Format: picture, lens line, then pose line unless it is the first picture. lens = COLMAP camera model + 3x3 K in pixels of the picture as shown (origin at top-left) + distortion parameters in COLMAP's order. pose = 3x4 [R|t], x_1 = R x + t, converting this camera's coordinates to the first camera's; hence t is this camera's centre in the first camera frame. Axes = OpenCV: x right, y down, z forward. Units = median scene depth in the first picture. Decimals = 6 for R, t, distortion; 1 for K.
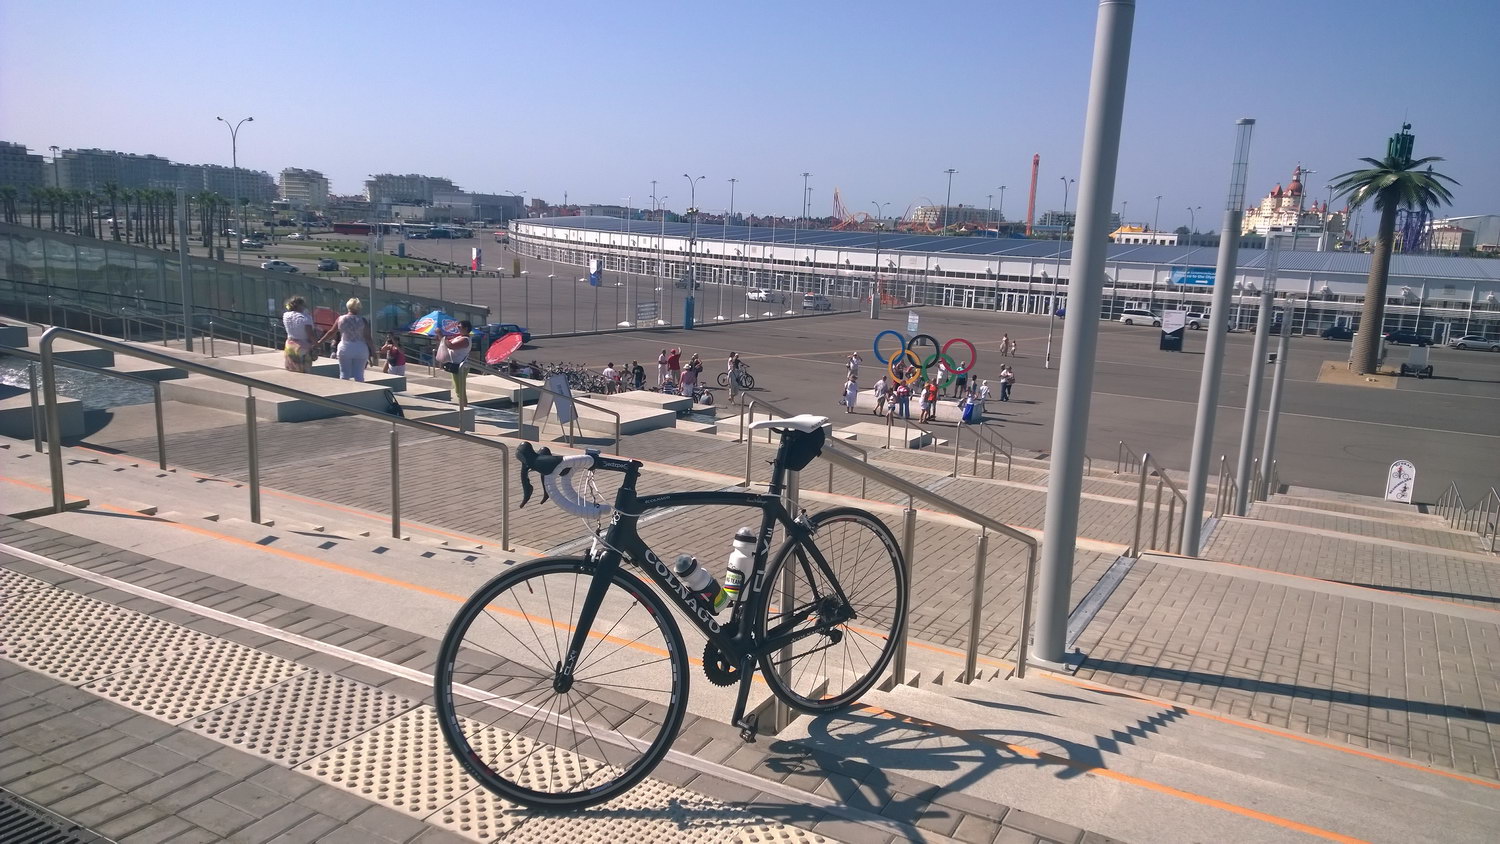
lens RADIAL K [[1082.7, 0, 750.0], [0, 1082.7, 422.0], [0, 0, 1]] dist [0.077578, -0.080019]
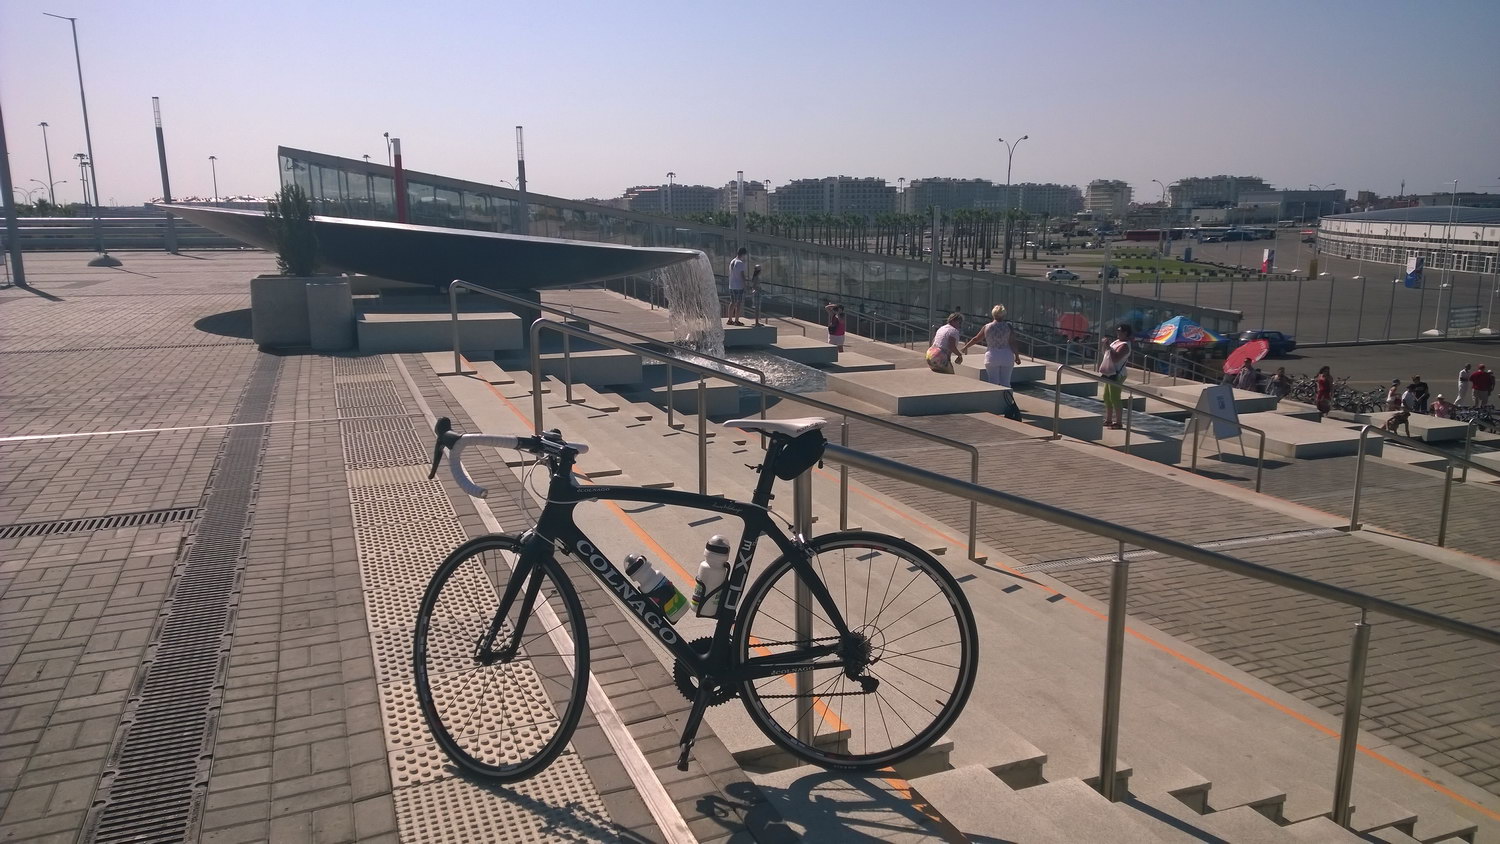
lens RADIAL K [[1082.7, 0, 750.0], [0, 1082.7, 422.0], [0, 0, 1]] dist [0.077578, -0.080019]
pose [[0.772372, 0.067653, -0.631557, 0.162726], [-0.071385, 0.997258, 0.019525, -0.004490], [0.631146, 0.030003, 0.775083, 0.087953]]
